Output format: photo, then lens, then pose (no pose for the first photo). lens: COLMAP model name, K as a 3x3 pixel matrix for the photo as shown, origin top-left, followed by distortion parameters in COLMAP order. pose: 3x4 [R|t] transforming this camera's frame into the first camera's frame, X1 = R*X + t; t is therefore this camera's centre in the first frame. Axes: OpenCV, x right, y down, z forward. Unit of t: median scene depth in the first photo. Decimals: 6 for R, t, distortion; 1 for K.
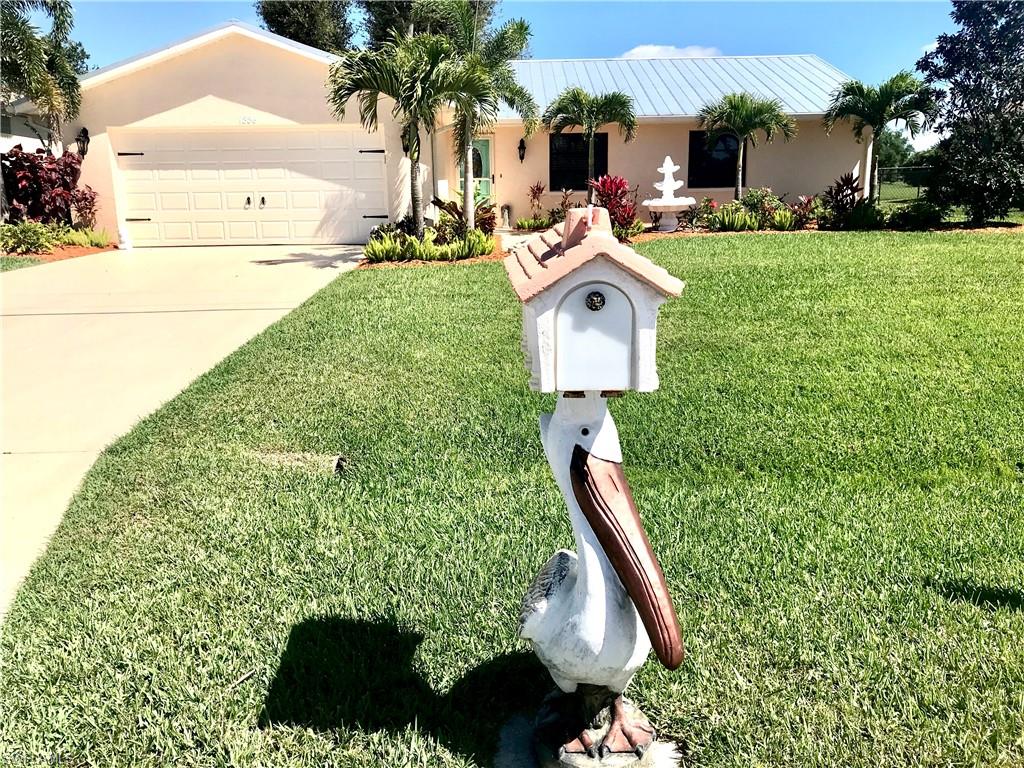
lens RADIAL K [[836.0, 0, 520.3], [0, 836.0, 370.7], [0, 0, 1]] dist [0.054451, -0.070960]
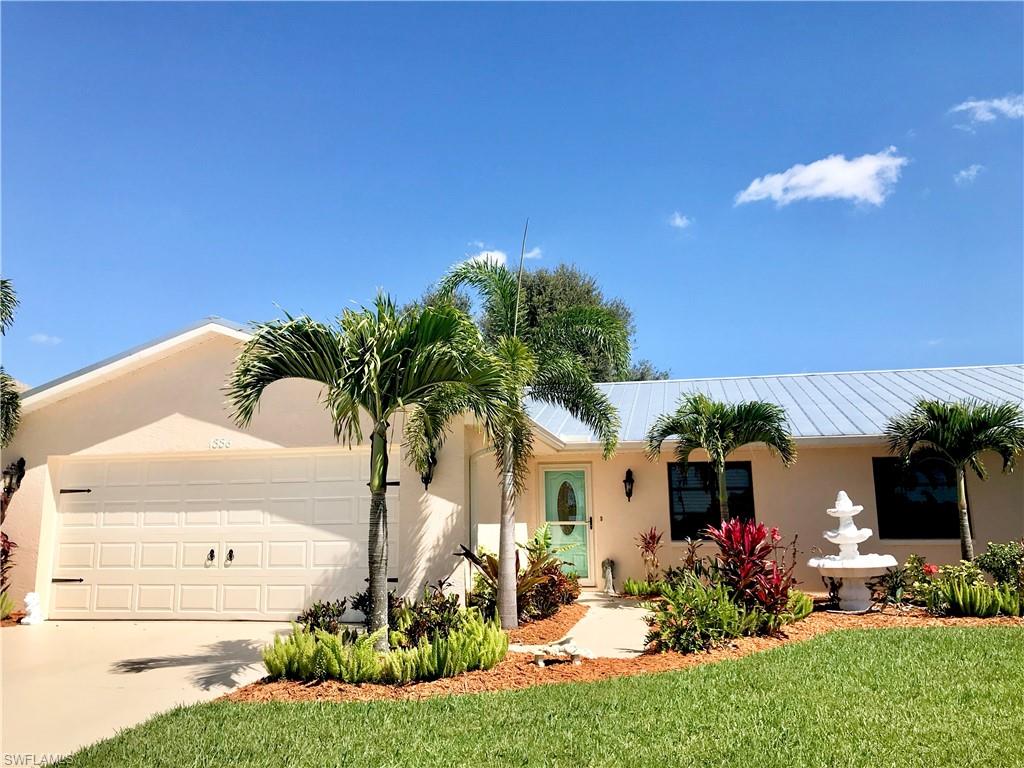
lens RADIAL K [[836.0, 0, 513.4], [0, 836.0, 368.1], [0, 0, 1]] dist [0.054451, -0.070960]
pose [[0.978331, -0.033768, -0.204276, 0.070074], [-0.049690, 0.919482, -0.389978, -0.084104], [0.200997, 0.391678, 0.897880, 0.360967]]
